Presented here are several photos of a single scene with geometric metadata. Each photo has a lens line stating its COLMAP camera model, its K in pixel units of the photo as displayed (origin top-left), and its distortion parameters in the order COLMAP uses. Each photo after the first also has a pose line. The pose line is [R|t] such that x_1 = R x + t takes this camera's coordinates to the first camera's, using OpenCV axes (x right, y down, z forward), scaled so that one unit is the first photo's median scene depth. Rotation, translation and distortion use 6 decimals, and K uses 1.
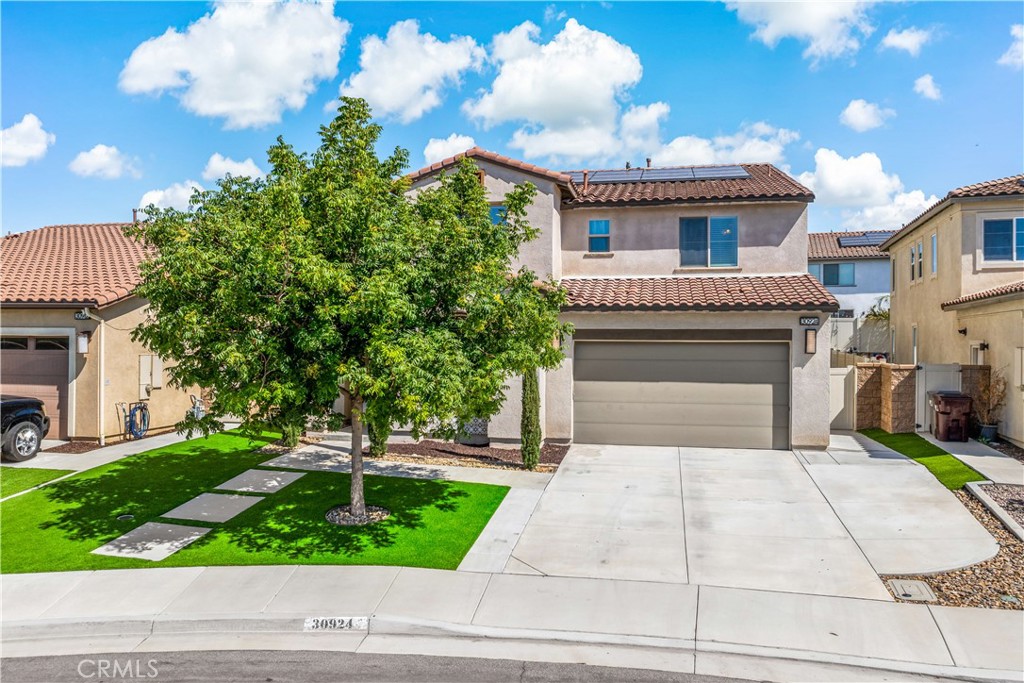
lens RADIAL K [[738.7, 0, 513.7], [0, 738.7, 343.8], [0, 0, 1]] dist [-0.049225, 0.012519]
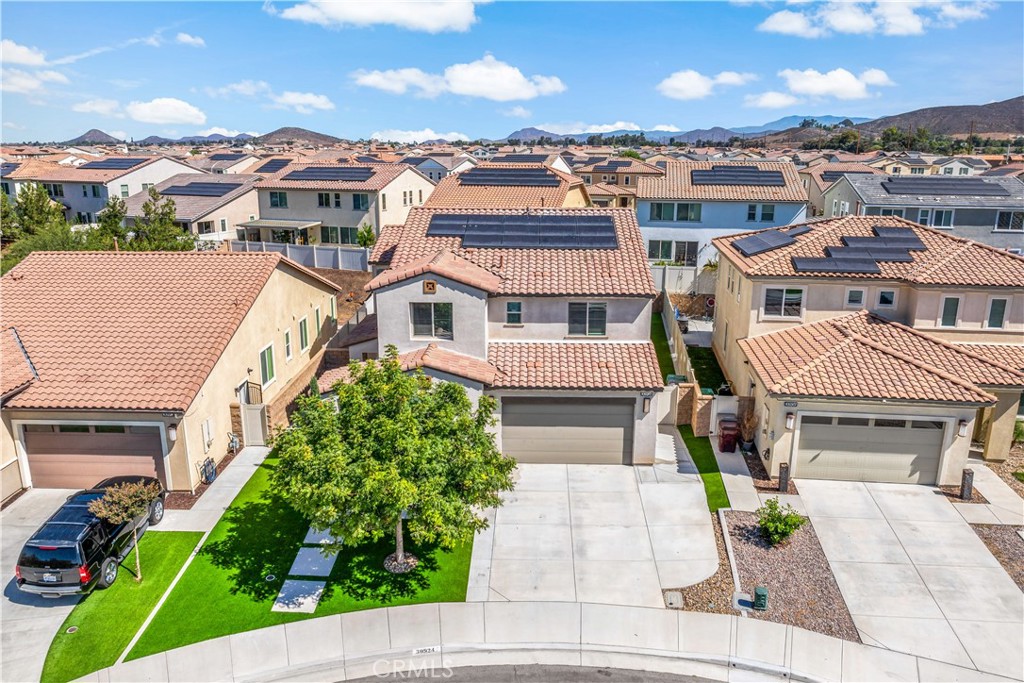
lens RADIAL K [[738.7, 0, 517.1], [0, 738.7, 351.3], [0, 0, 1]] dist [-0.049225, 0.012519]
pose [[0.984478, -0.048389, 0.168703, -0.174432], [0.001028, 0.962814, 0.270164, -0.641545], [-0.175503, -0.265797, 0.947919, -0.546437]]
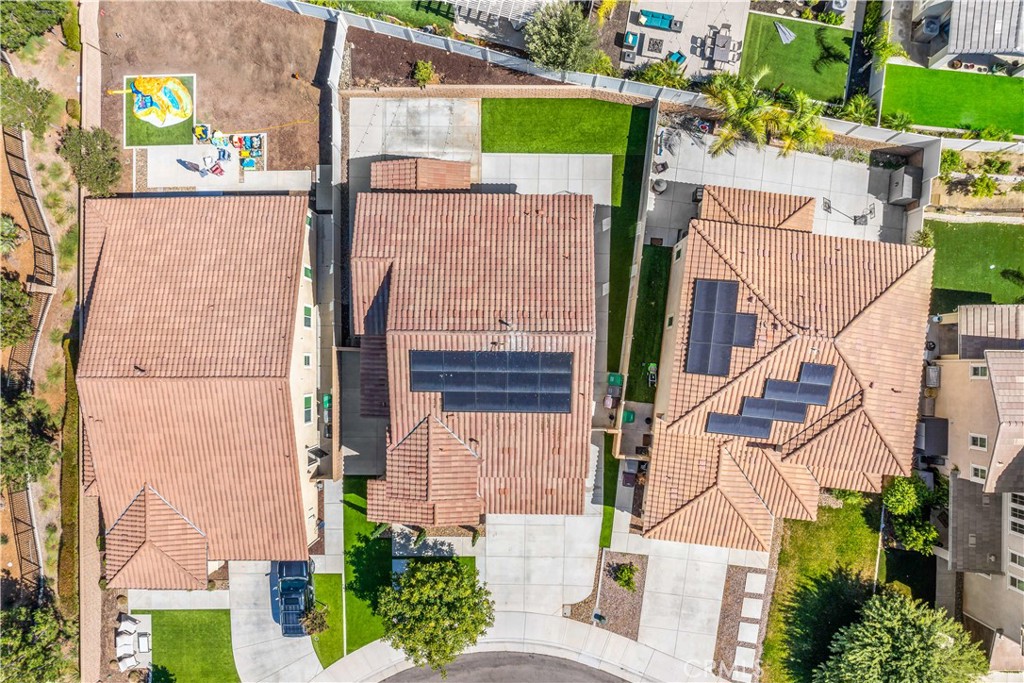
lens RADIAL K [[738.7, 0, 521.9], [0, 738.7, 338.2], [0, 0, 1]] dist [-0.049225, 0.012519]
pose [[0.982585, -0.185813, -0.000730, 0.376987], [0.003735, 0.015824, 0.999868, -3.070223], [-0.185777, -0.982458, 0.016242, 1.807224]]
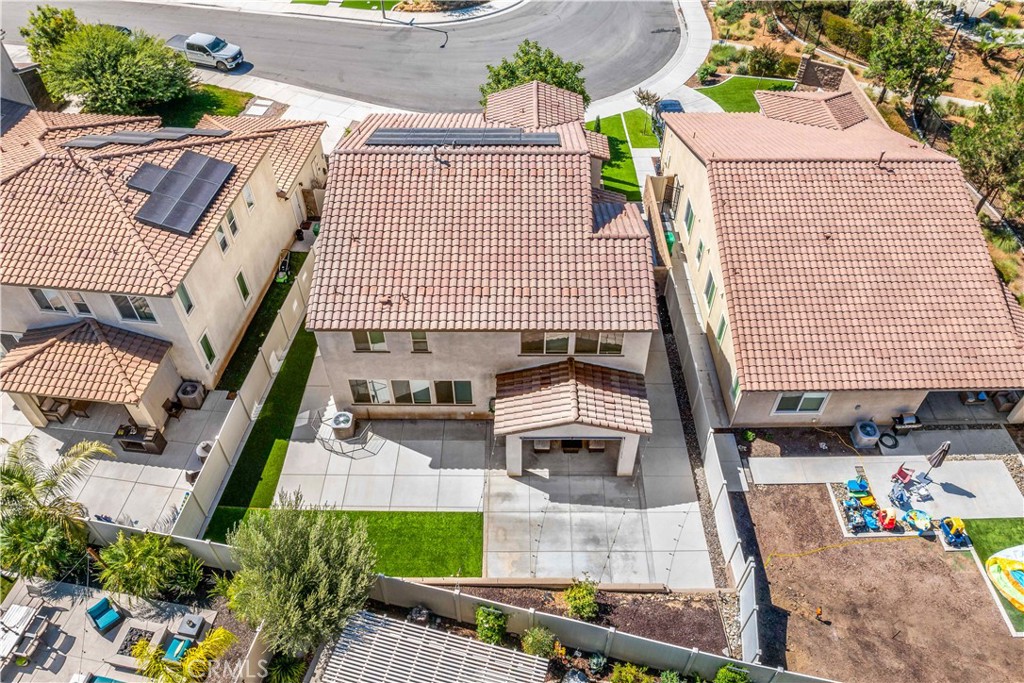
lens RADIAL K [[738.7, 0, 516.6], [0, 738.7, 337.5], [0, 0, 1]] dist [-0.049225, 0.012519]
pose [[-0.981967, 0.135019, -0.132326, 0.462239], [0.000174, 0.700592, 0.713562, -1.582088], [0.189050, 0.700671, -0.687982, 3.750172]]
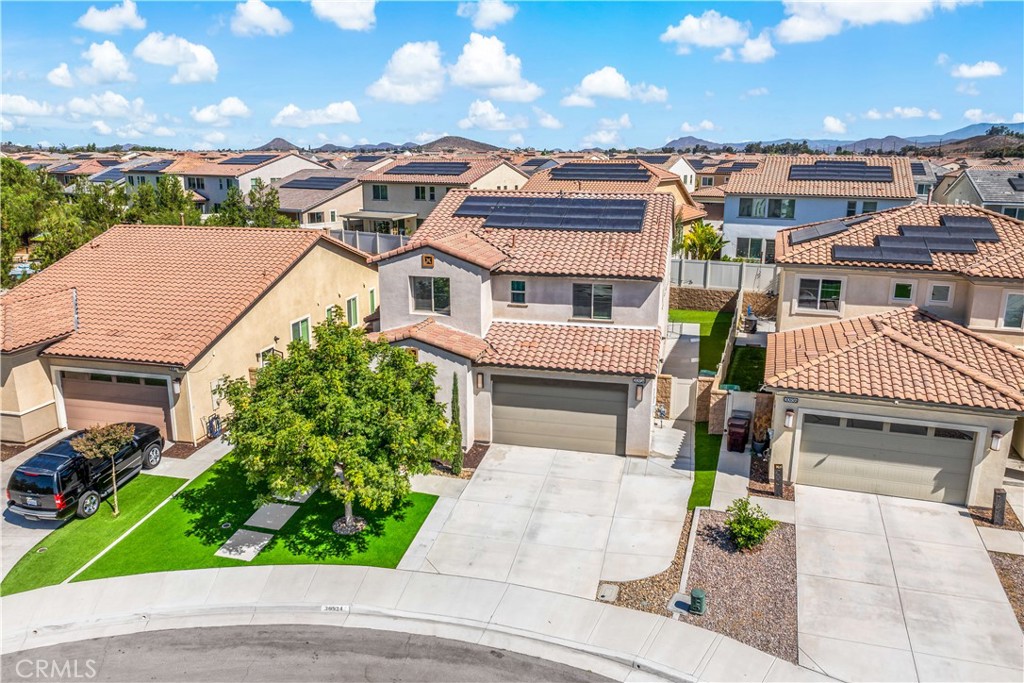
lens RADIAL K [[738.7, 0, 513.5], [0, 738.7, 343.6], [0, 0, 1]] dist [-0.049225, 0.012519]
pose [[0.999333, 0.007597, -0.035710, 0.218781], [0.001533, 0.968515, 0.248952, -0.557615], [0.036477, -0.248841, 0.967857, -0.555834]]
